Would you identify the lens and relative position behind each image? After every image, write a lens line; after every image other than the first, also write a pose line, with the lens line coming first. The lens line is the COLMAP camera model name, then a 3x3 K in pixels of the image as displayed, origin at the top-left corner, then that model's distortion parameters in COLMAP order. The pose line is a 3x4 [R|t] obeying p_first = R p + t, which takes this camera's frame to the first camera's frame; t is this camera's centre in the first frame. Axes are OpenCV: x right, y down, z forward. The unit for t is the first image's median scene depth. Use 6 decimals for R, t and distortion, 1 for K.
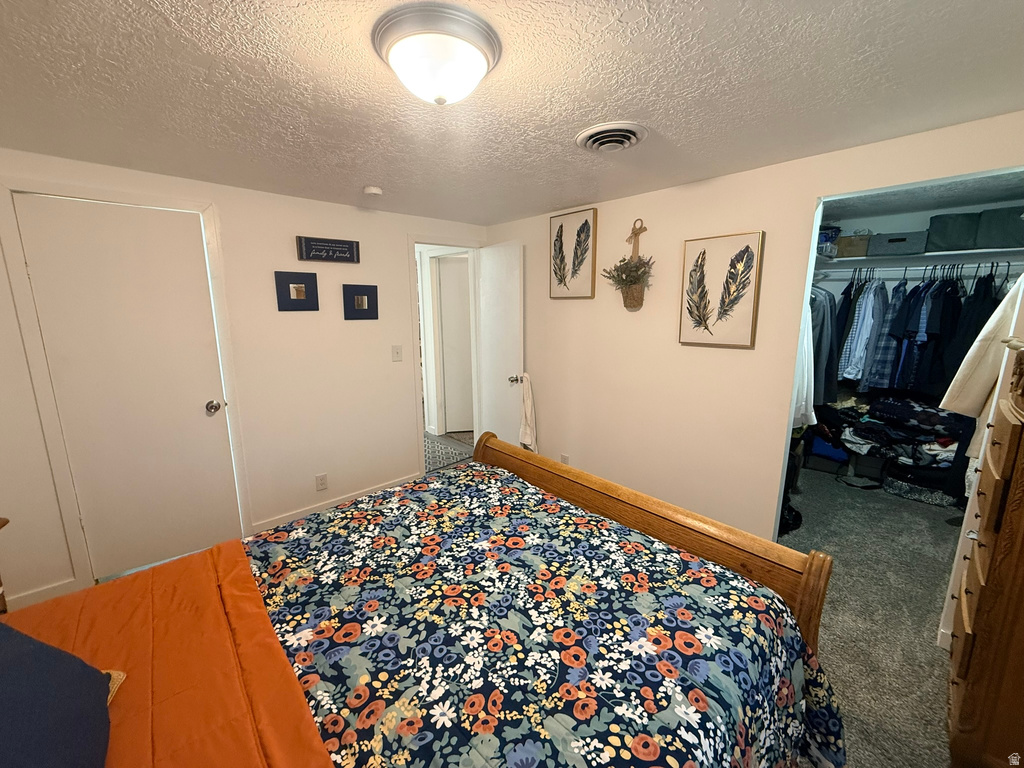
lens RADIAL K [[407.0, 0, 511.0], [0, 407.0, 383.4], [0, 0, 1]] dist [0.000139, -0.000503]
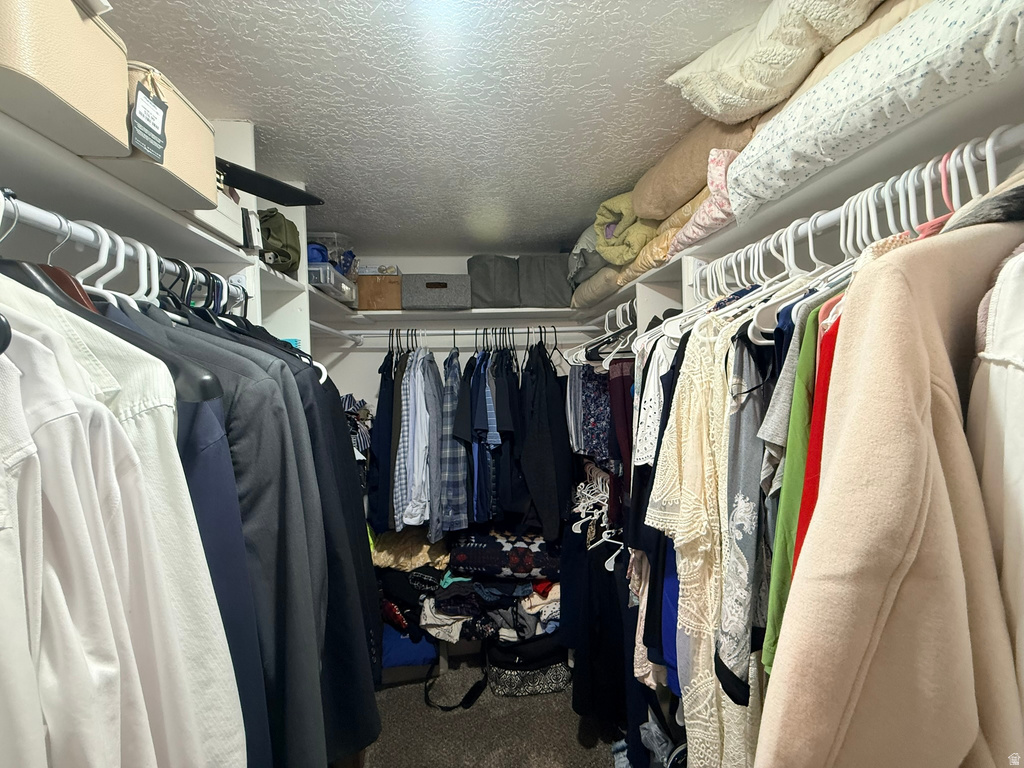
lens RADIAL K [[407.0, 0, 512.0], [0, 407.0, 385.4], [0, 0, 1]] dist [0.000139, -0.000503]
pose [[0.605737, -0.031474, 0.795043, 0.511452], [0.190747, 0.975823, -0.106698, -0.113749], [-0.772463, 0.216283, 0.597095, 0.563157]]
